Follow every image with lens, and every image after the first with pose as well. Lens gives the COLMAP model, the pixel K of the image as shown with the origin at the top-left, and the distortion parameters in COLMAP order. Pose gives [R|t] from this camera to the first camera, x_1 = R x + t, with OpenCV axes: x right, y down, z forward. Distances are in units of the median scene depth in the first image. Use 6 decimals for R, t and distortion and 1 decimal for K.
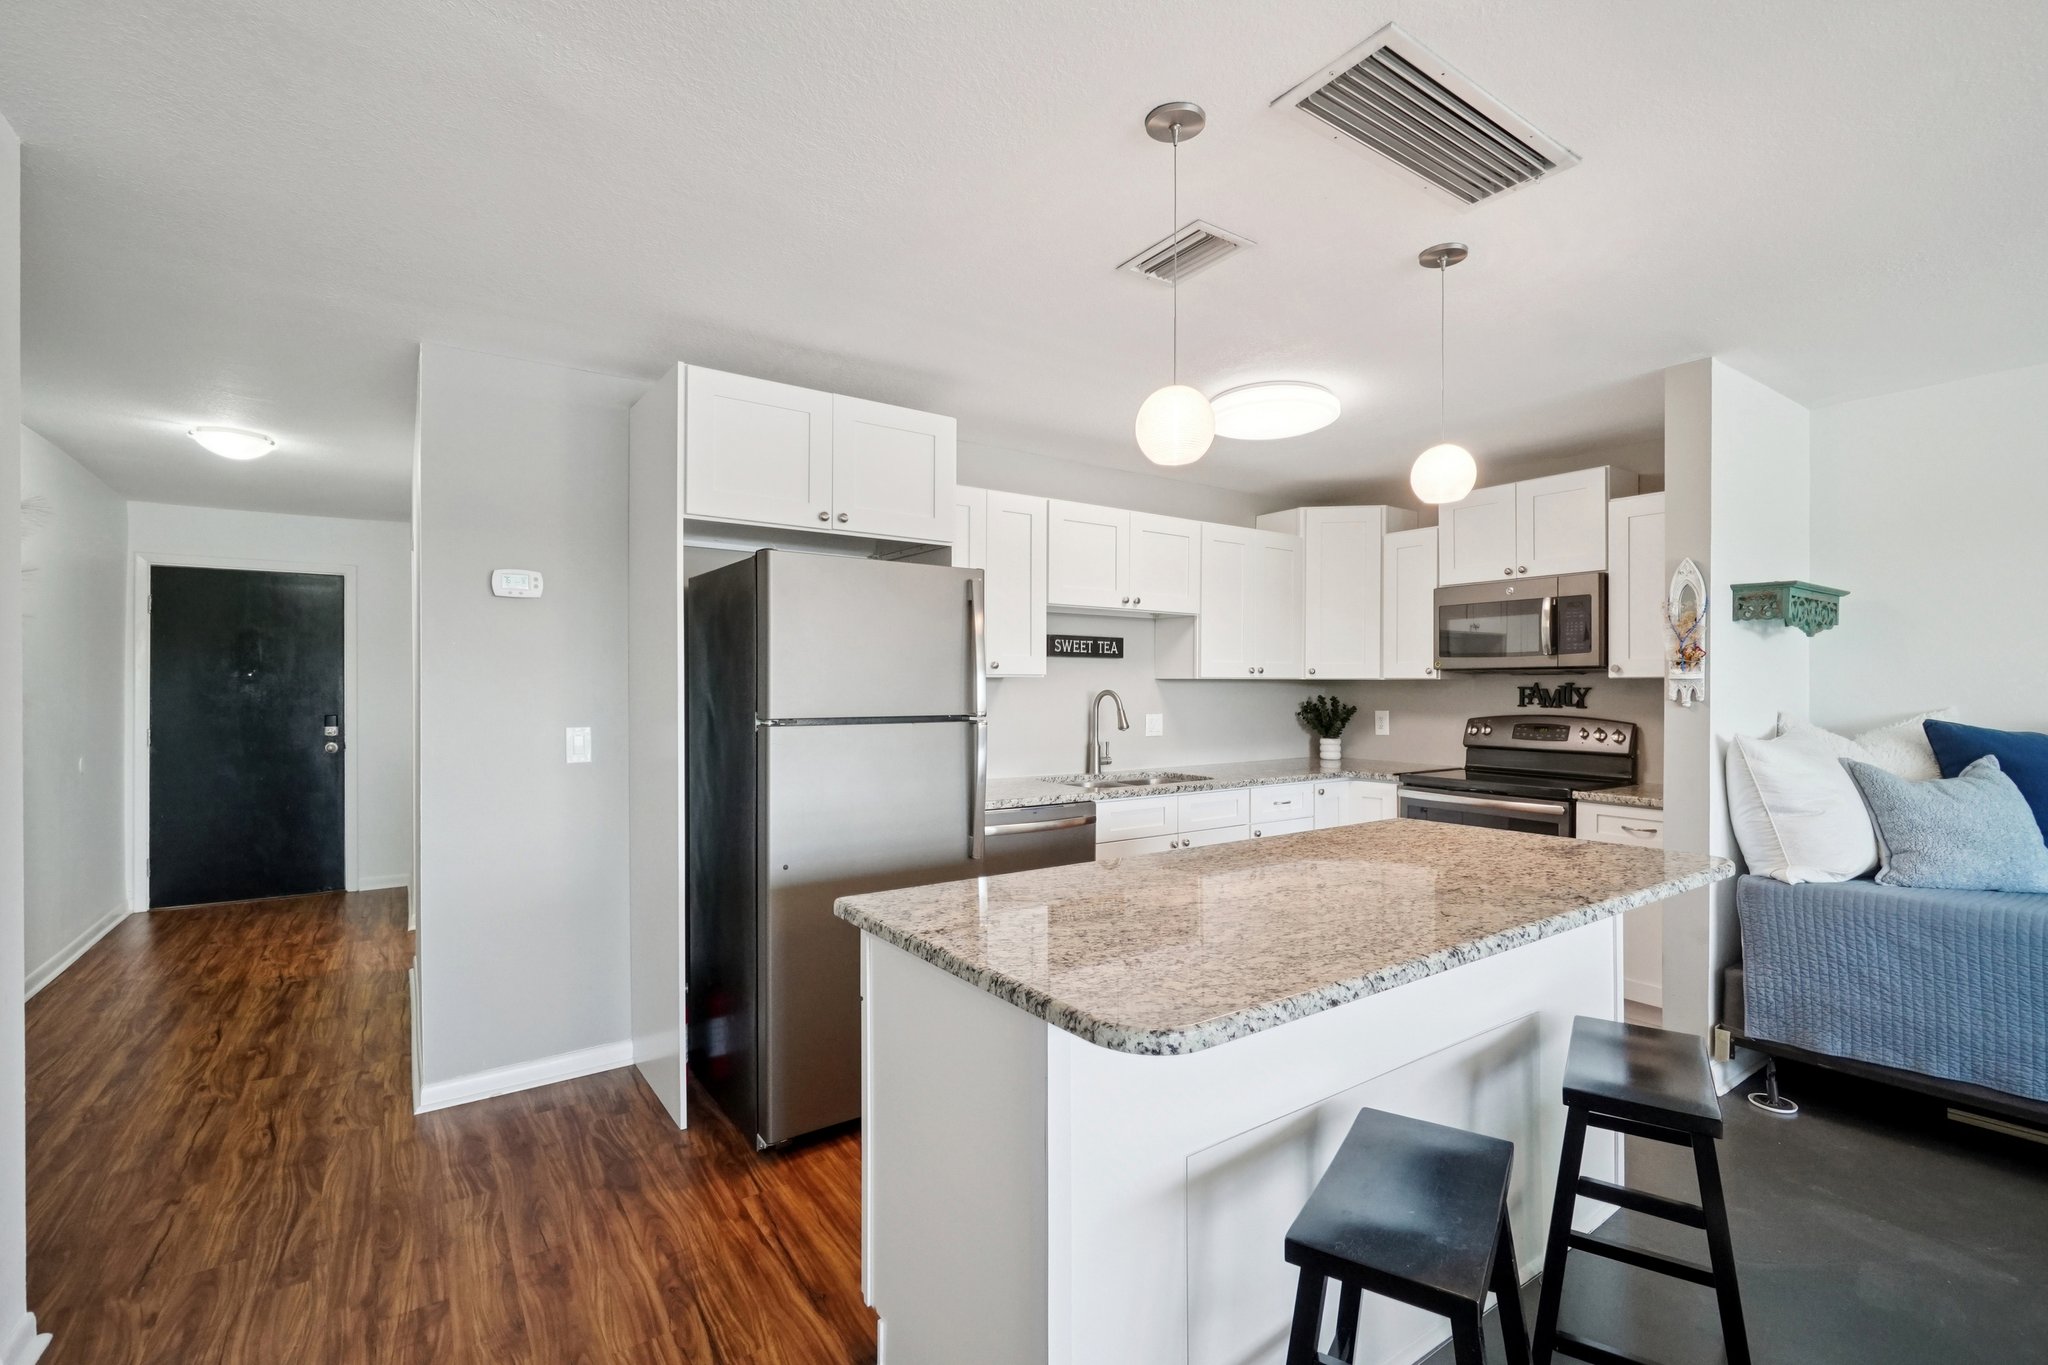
lens RADIAL K [[901.2, 0, 1024.0], [0, 901.2, 682.5], [0, 0, 1]] dist [-0.004399, -0.000618]
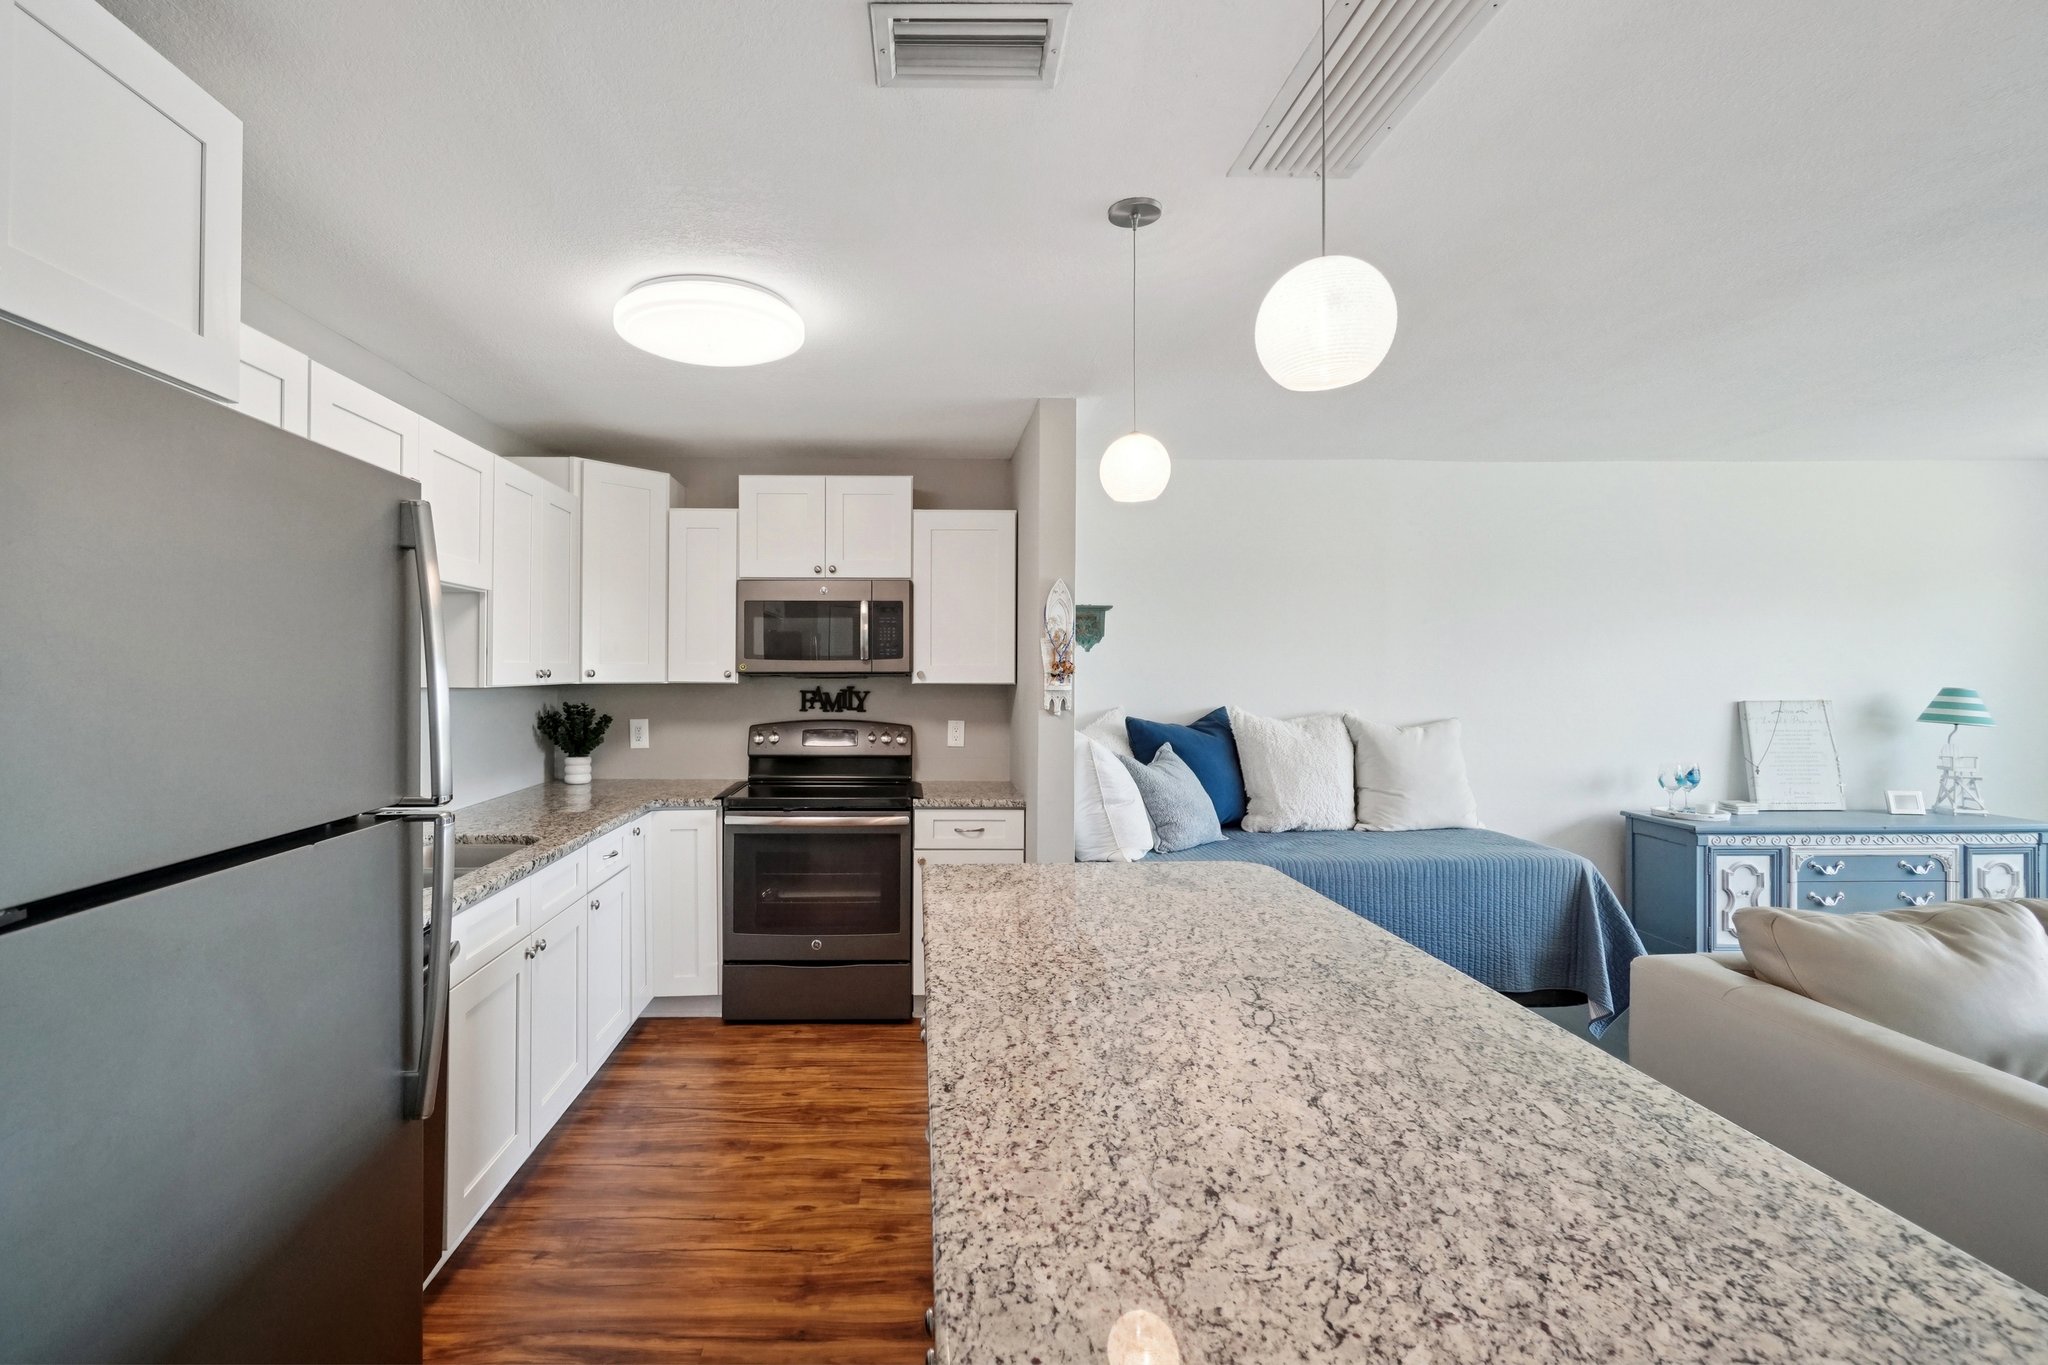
lens RADIAL K [[933.6, 0, 925.1], [0, 933.6, 662.8], [0, 0, 1]] dist [-0.008566, 0.000295]
pose [[0.561932, 0.005865, 0.827163, -0.201684], [-0.003739, 0.999983, -0.004550, -0.021727], [-0.827175, -0.000536, 0.561944, 0.356079]]
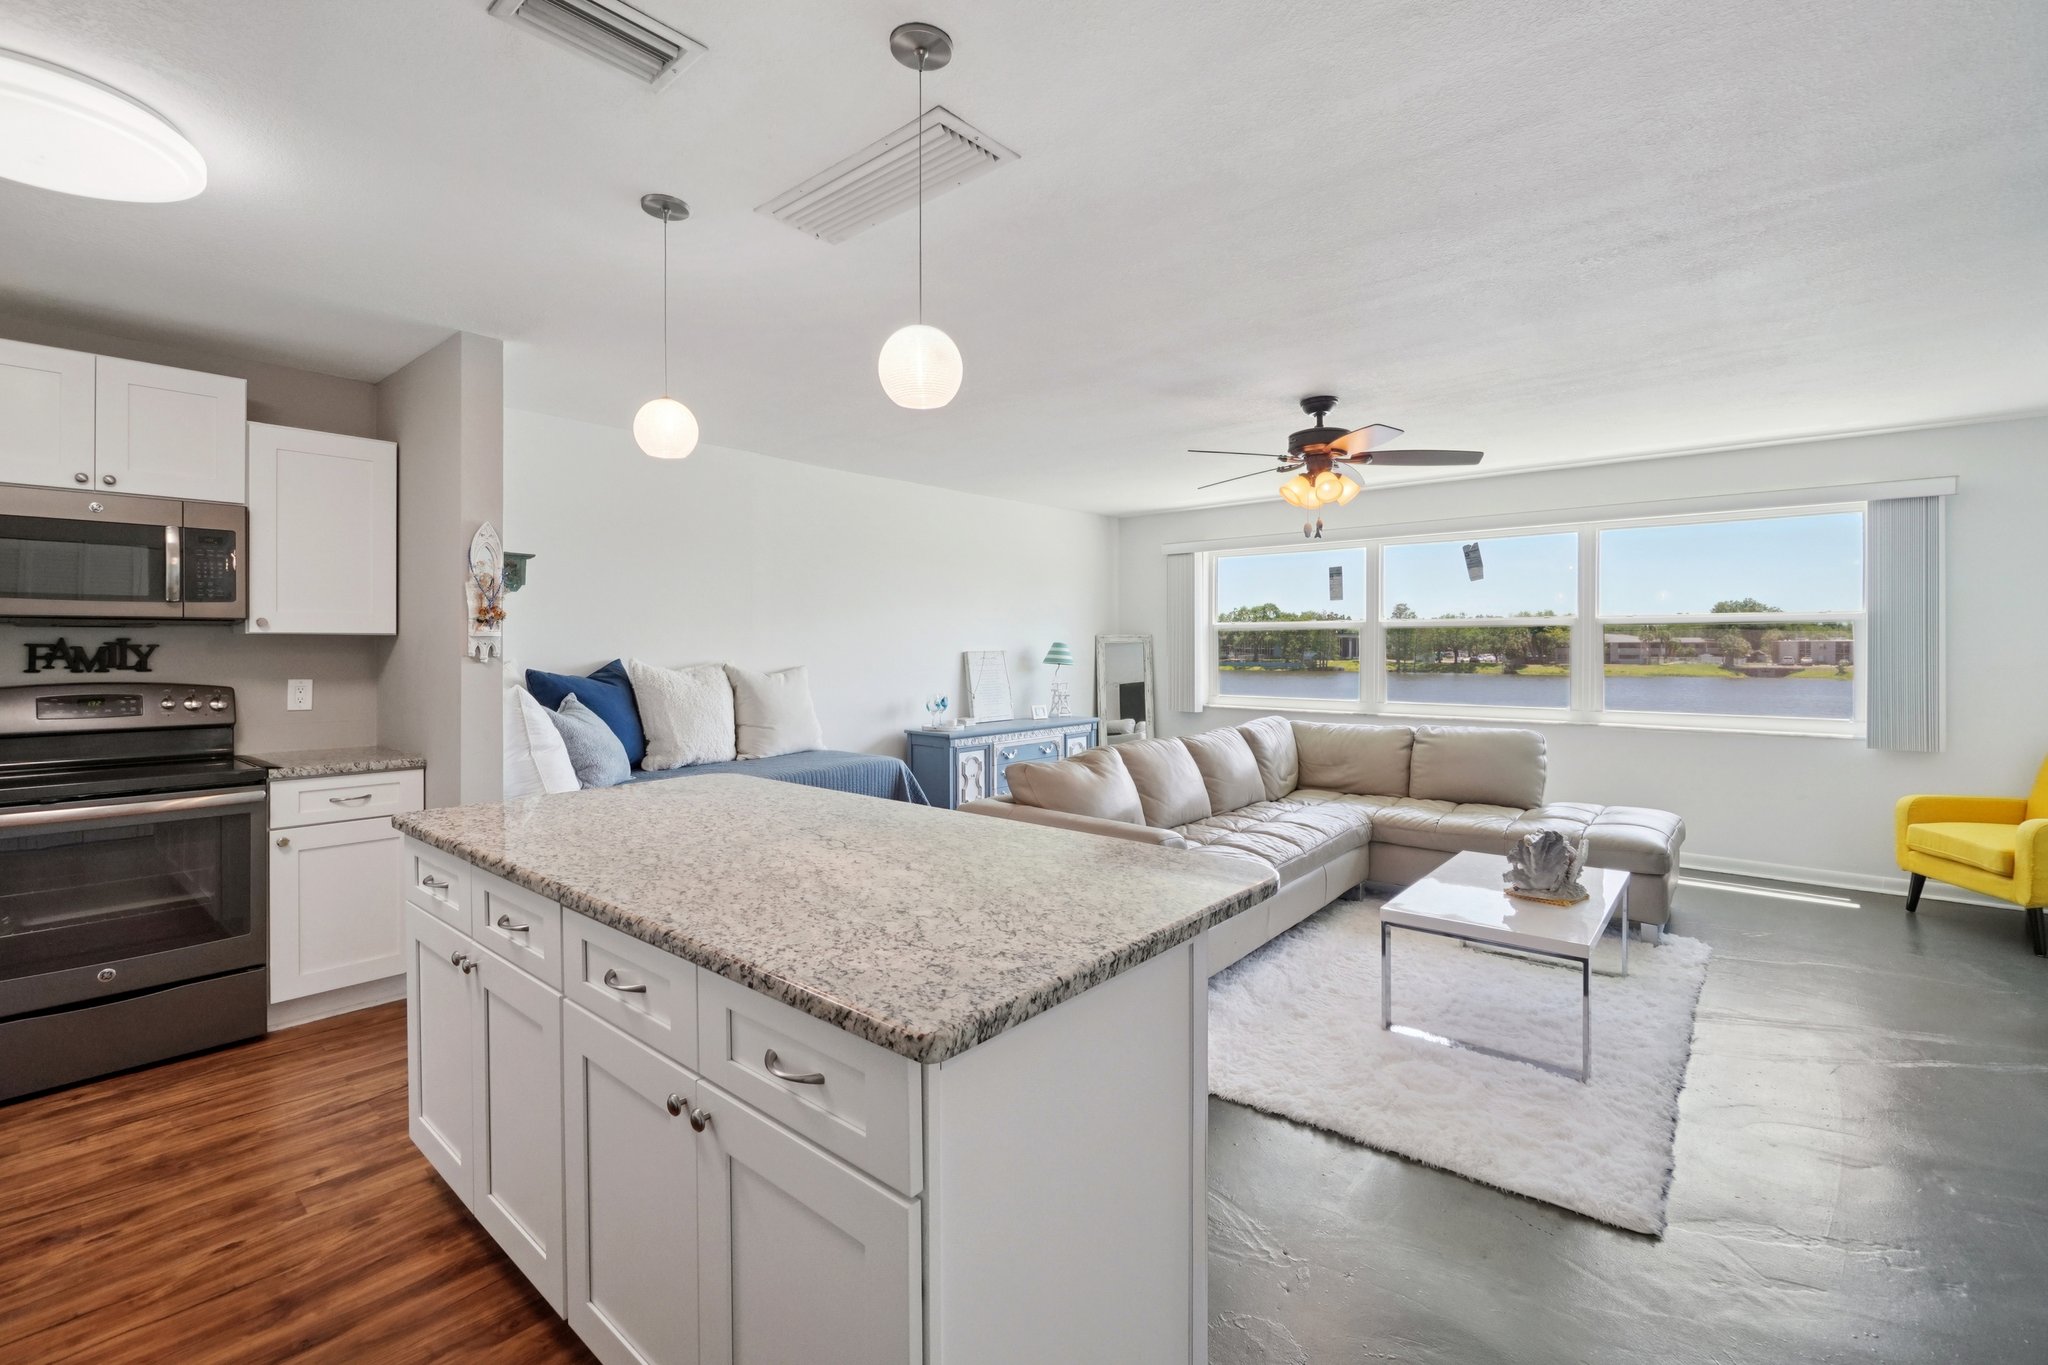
lens RADIAL K [[895.3, 0, 1037.3], [0, 895.3, 647.5], [0, 0, 1]] dist [0.002181, -0.004030]
pose [[-0.261207, -0.003130, 0.965278, -0.315948], [-0.004303, 0.999989, 0.002078, 0.003141], [-0.965273, -0.003611, -0.261217, 0.462296]]
